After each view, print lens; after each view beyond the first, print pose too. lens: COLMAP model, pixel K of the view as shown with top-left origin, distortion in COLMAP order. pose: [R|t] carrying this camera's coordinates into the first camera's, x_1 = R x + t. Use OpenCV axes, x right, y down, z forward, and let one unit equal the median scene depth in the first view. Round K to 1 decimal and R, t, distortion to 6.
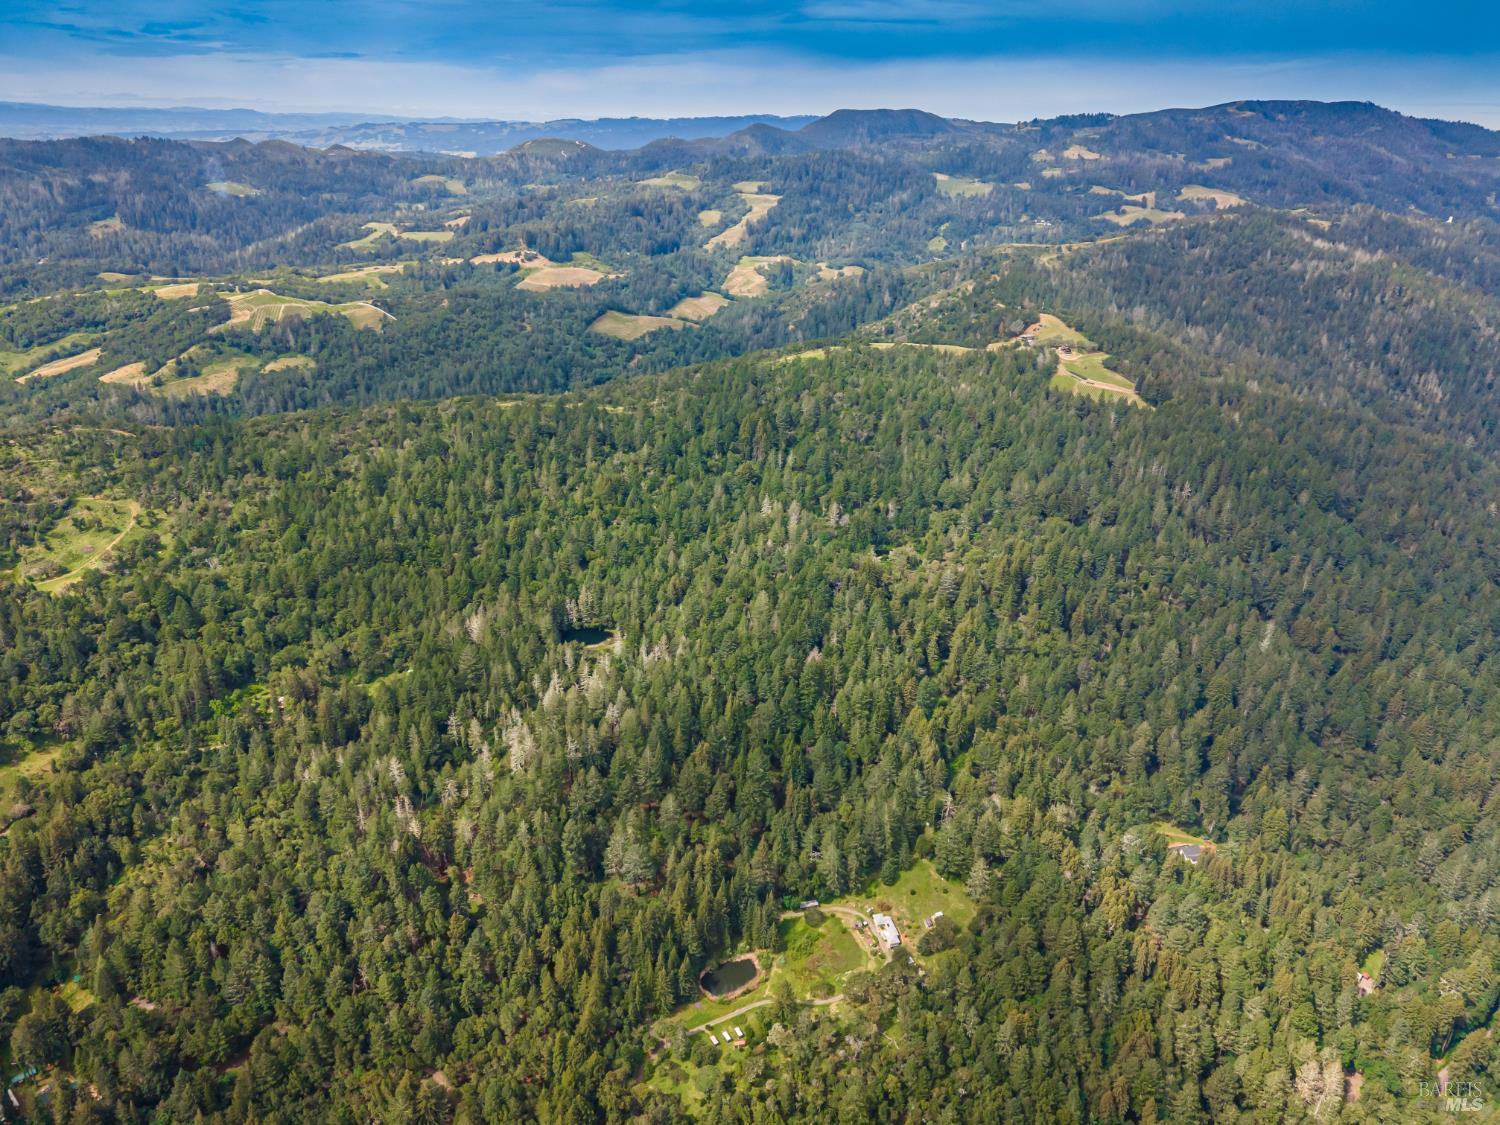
lens RADIAL K [[1003.0, 0, 744.4], [0, 1003.0, 577.2], [0, 0, 1]] dist [0.025170, -0.023187]
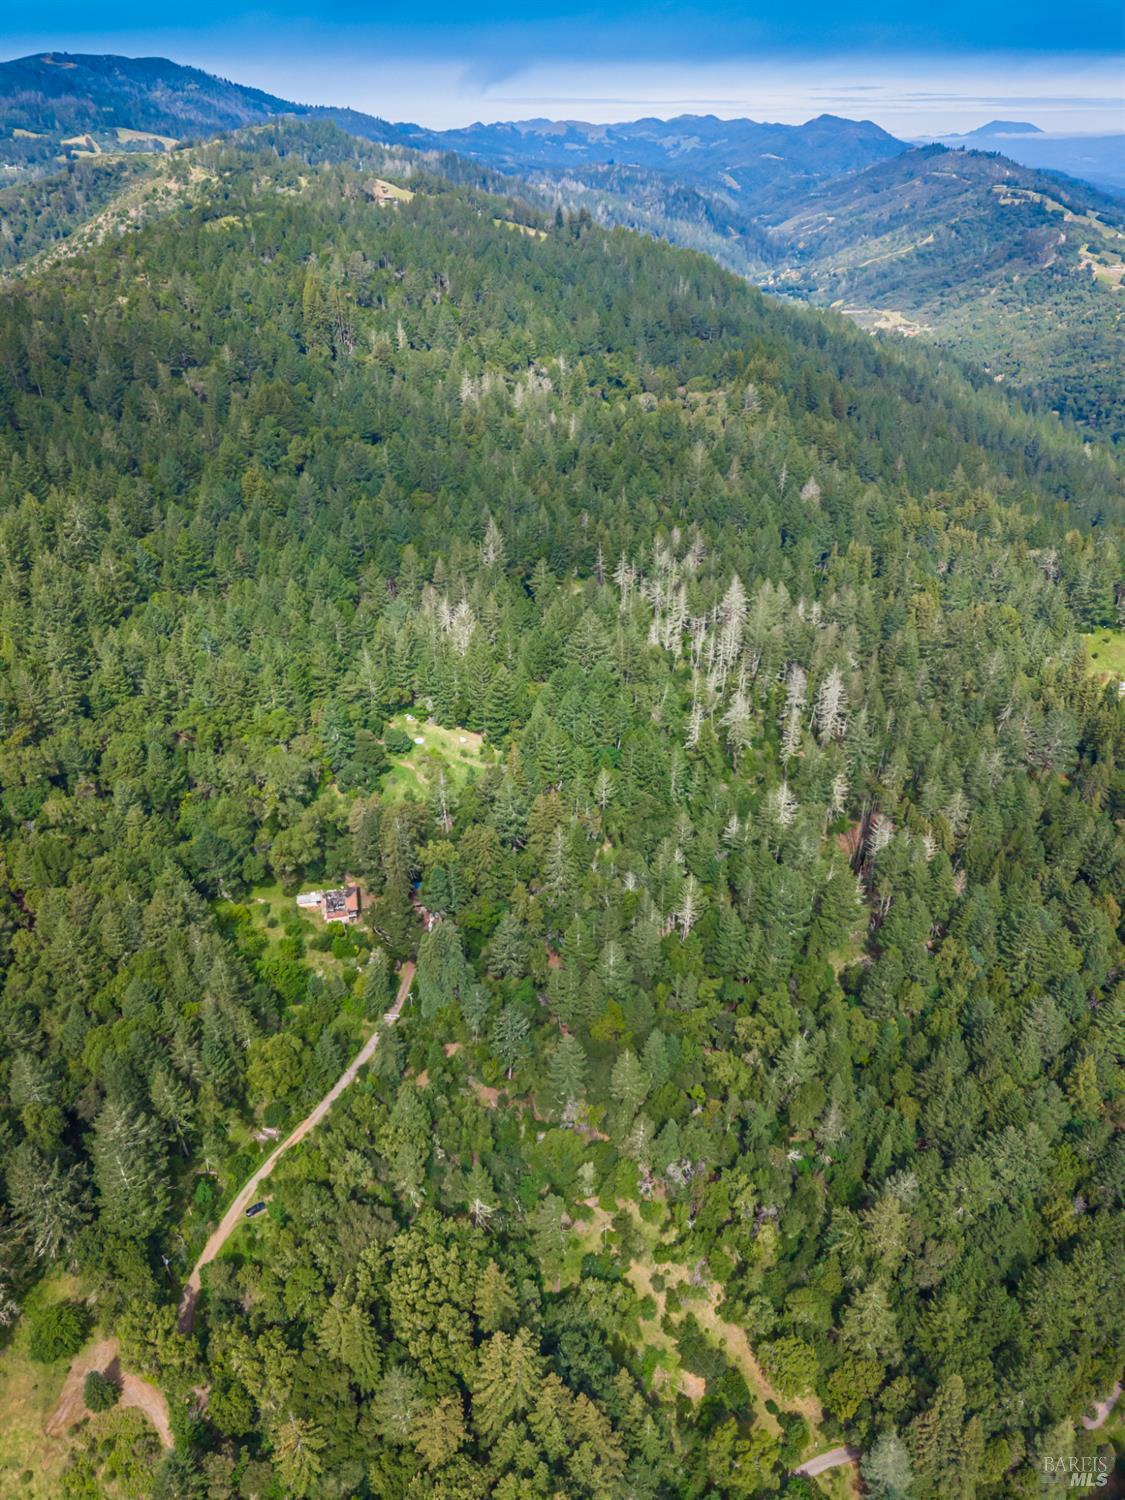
lens RADIAL K [[1003.0, 0, 567.2], [0, 1003.0, 751.6], [0, 0, 1]] dist [0.025170, -0.023187]
pose [[0.605197, -0.432818, 0.668135, -0.185545], [0.342576, 0.899195, 0.272193, -0.003952], [-0.718594, 0.064157, 0.692464, 0.177135]]
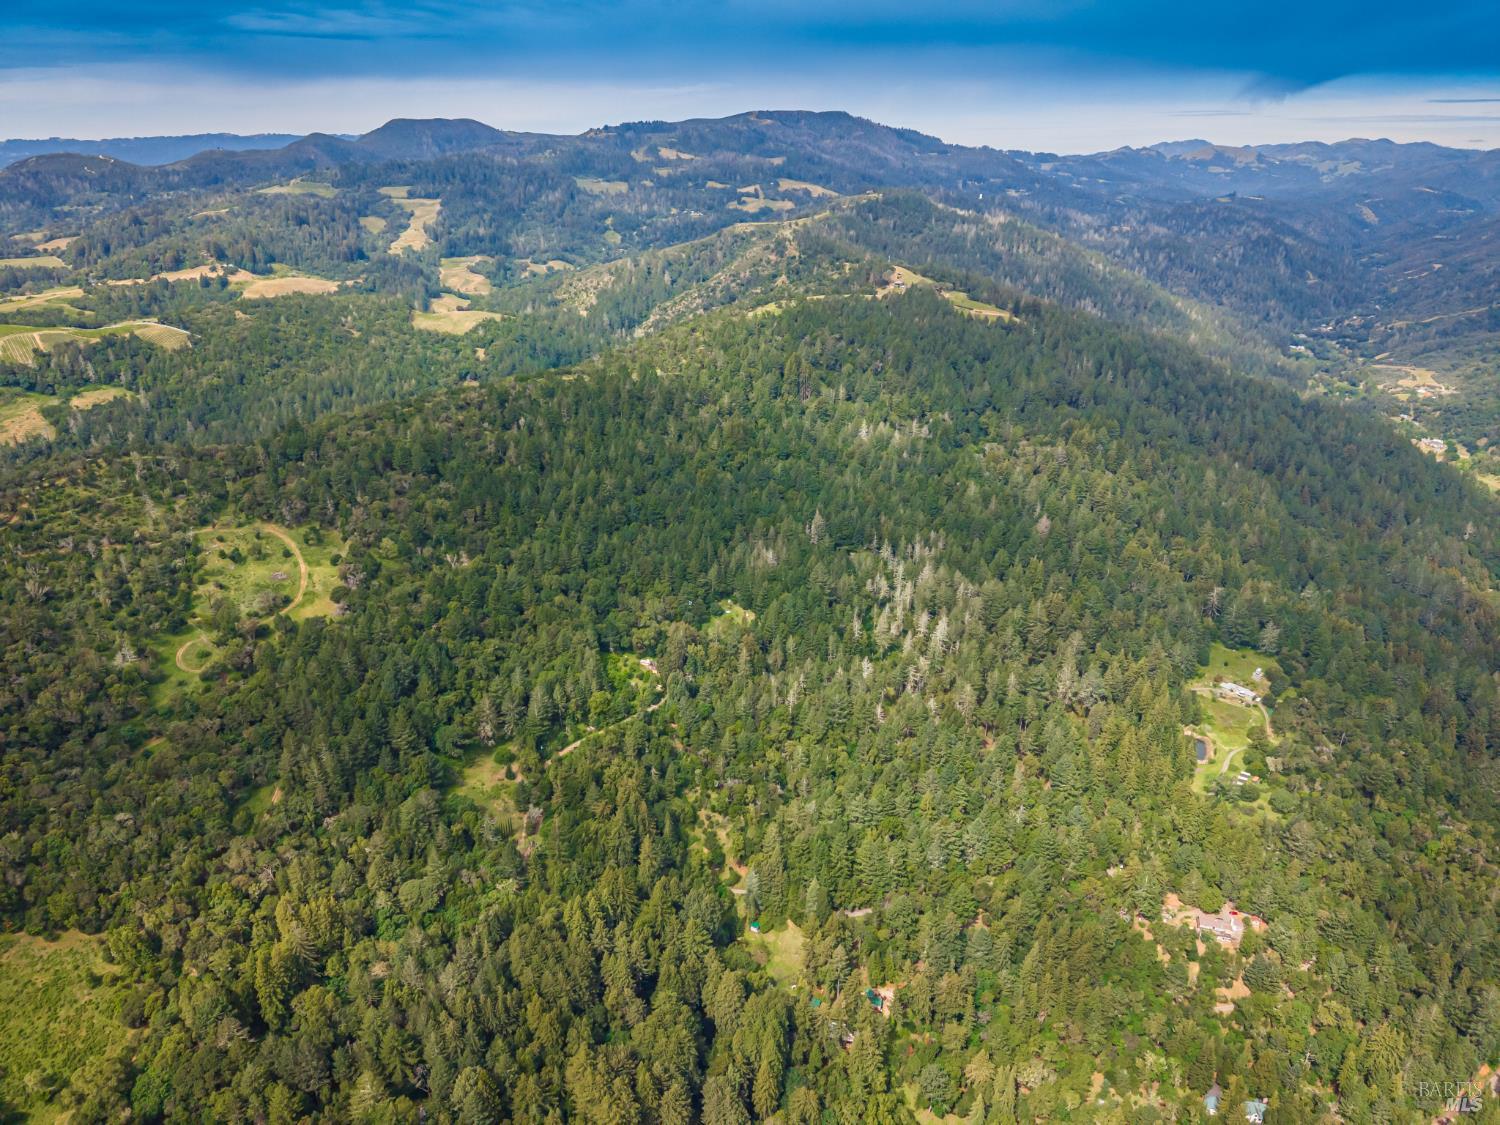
lens RADIAL K [[1003.0, 0, 749.8], [0, 1003.0, 558.3], [0, 0, 1]] dist [0.025170, -0.023187]
pose [[0.878053, -0.196400, 0.436406, -0.219452], [0.210249, 0.977502, 0.016892, 0.008311], [-0.429905, 0.076922, 0.899591, 0.024766]]
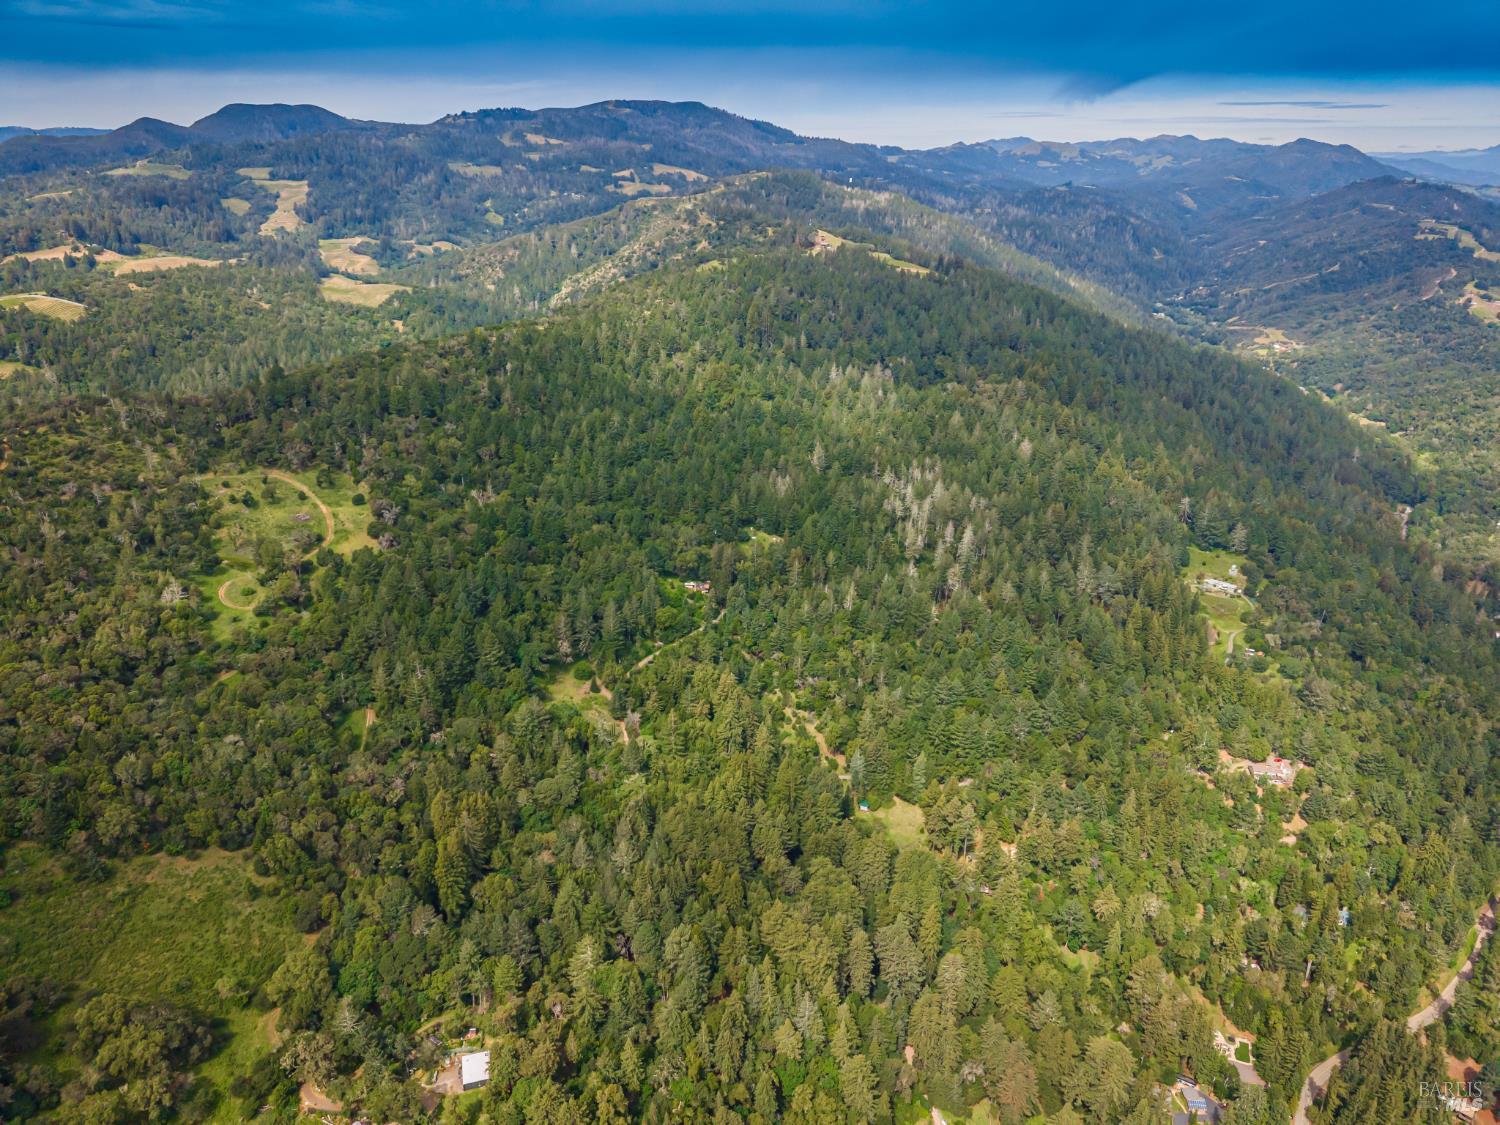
lens RADIAL K [[1003.0, 0, 749.8], [0, 1003.0, 557.0], [0, 0, 1]] dist [0.025170, -0.023187]
pose [[0.797033, -0.243328, 0.552748, -0.267897], [0.260082, 0.964318, 0.049482, 0.018145], [-0.545065, 0.104320, 0.831878, 0.046493]]
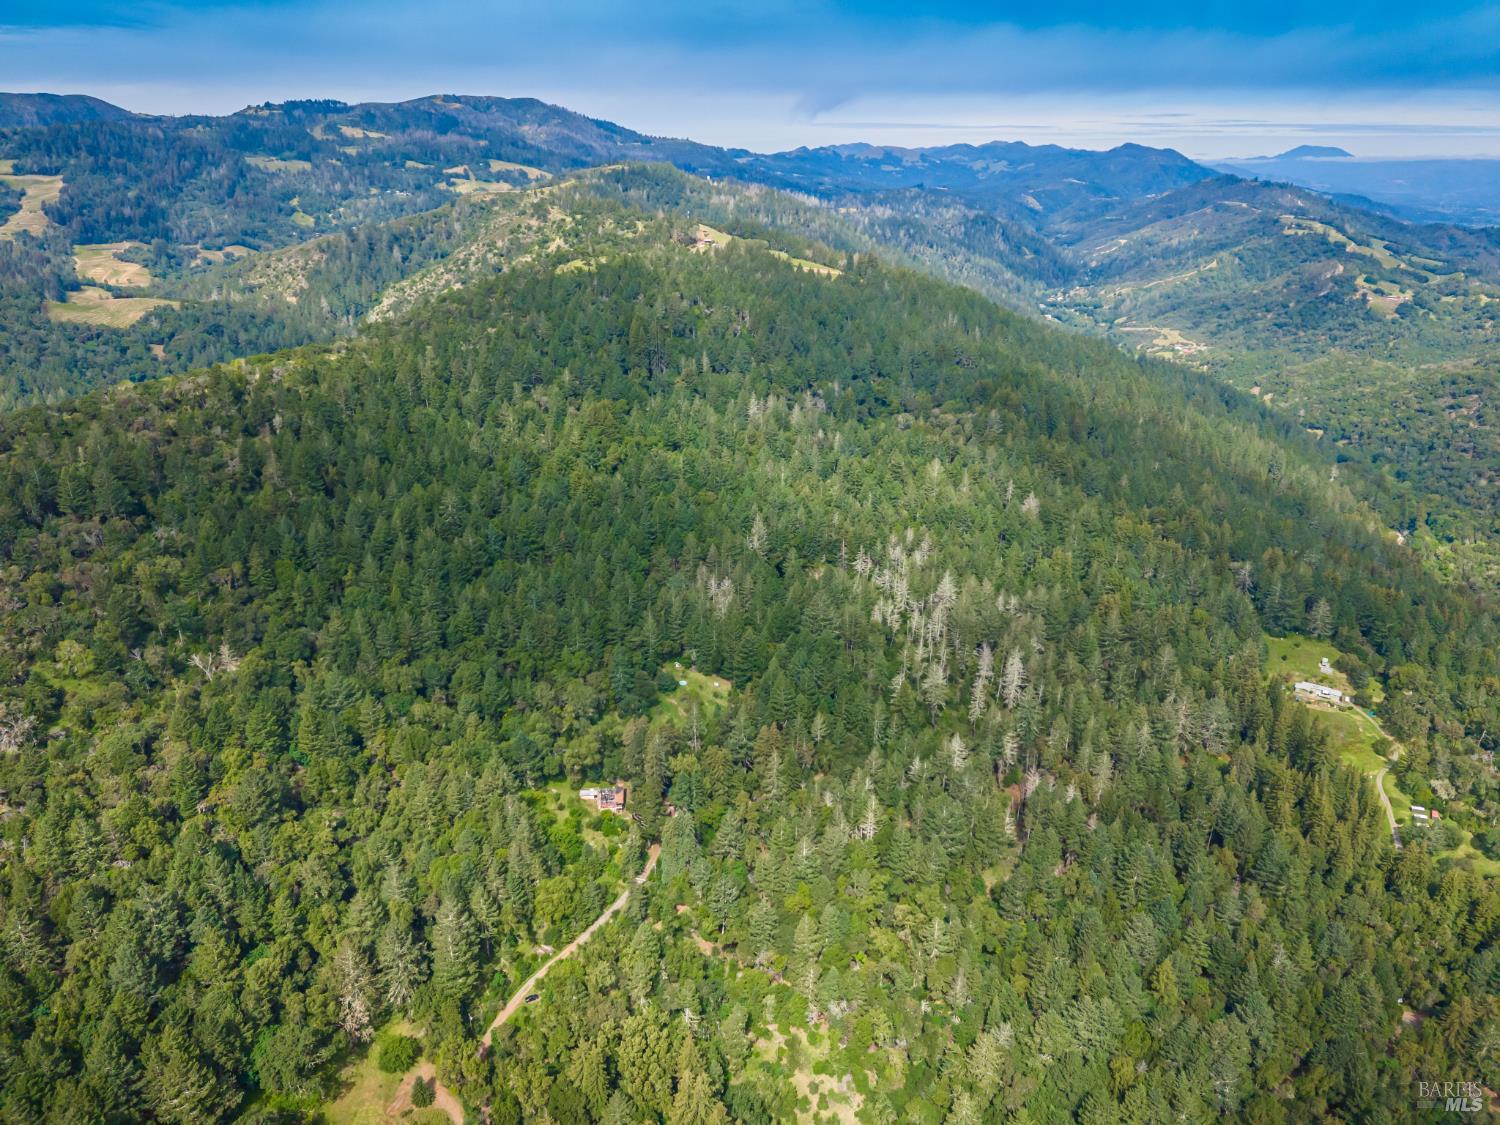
lens RADIAL K [[1003.0, 0, 749.4], [0, 1003.0, 560.5], [0, 0, 1]] dist [0.025170, -0.023187]
pose [[0.700204, -0.281676, 0.656029, -0.208975], [0.302275, 0.949422, 0.085019, -0.007290], [-0.646796, 0.138770, 0.749932, 0.140626]]
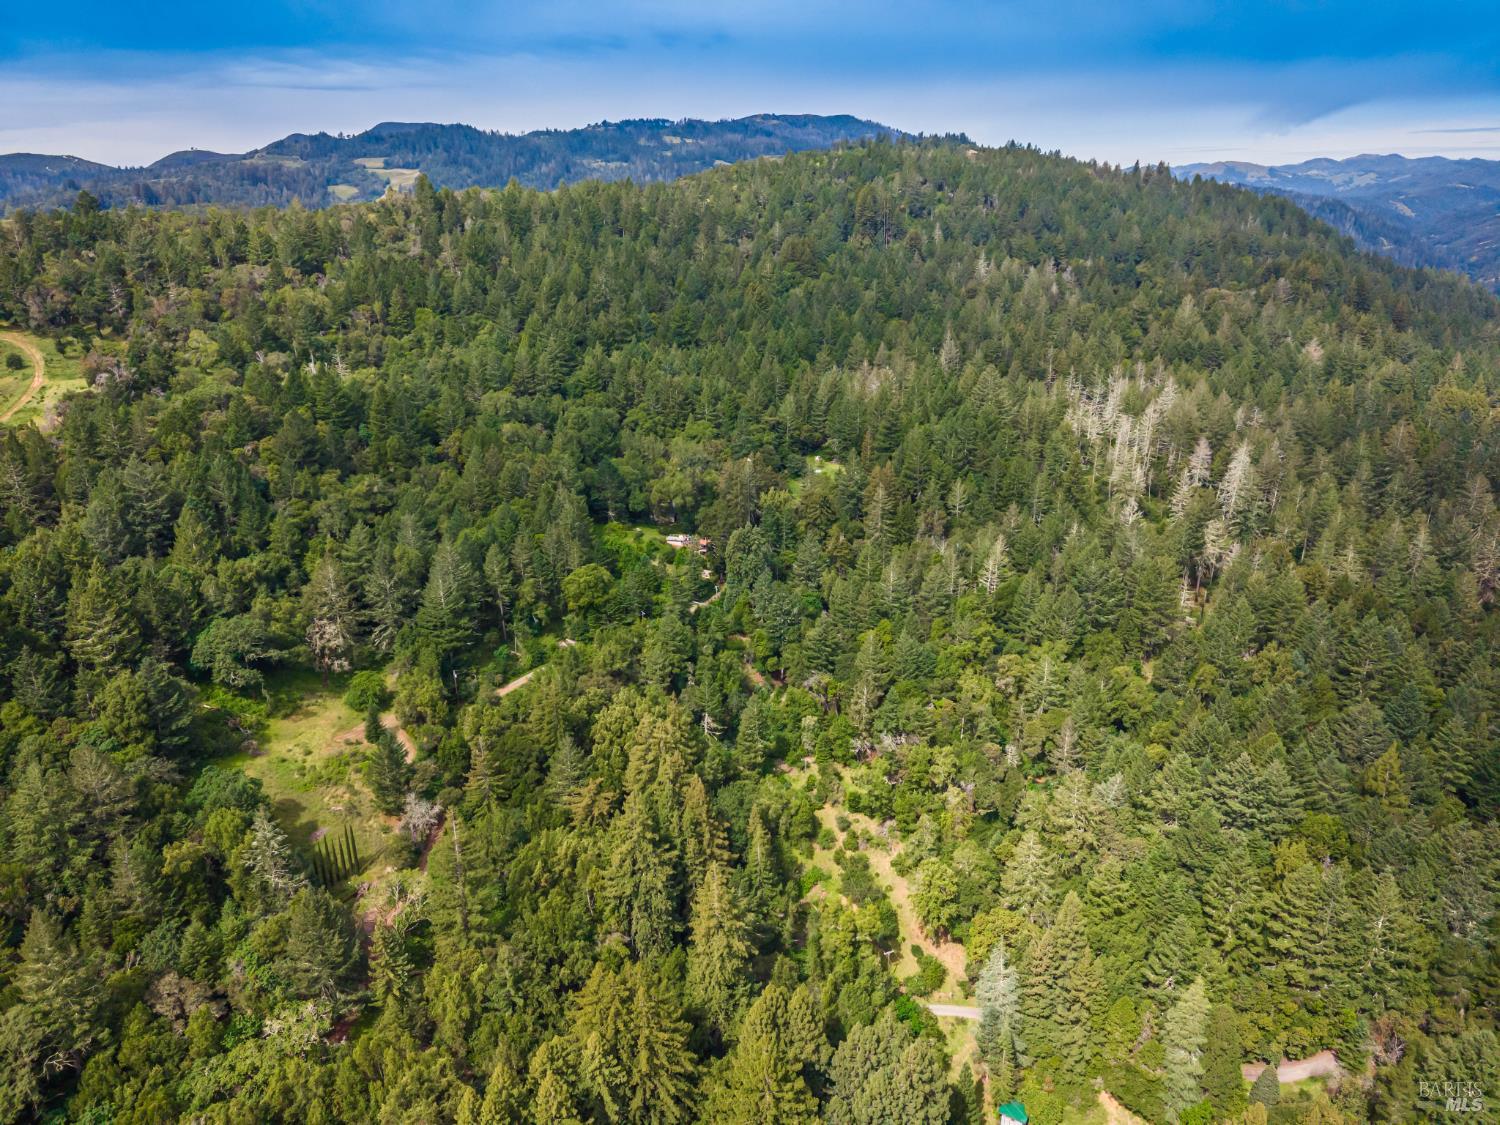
lens RADIAL K [[1003.0, 0, 746.1], [0, 1003.0, 562.5], [0, 0, 1]] dist [0.025170, -0.023187]
pose [[0.878316, -0.197476, 0.435389, -0.184756], [0.229216, 0.973149, -0.021015, 0.043332], [-0.419548, 0.118256, 0.899997, 0.153155]]
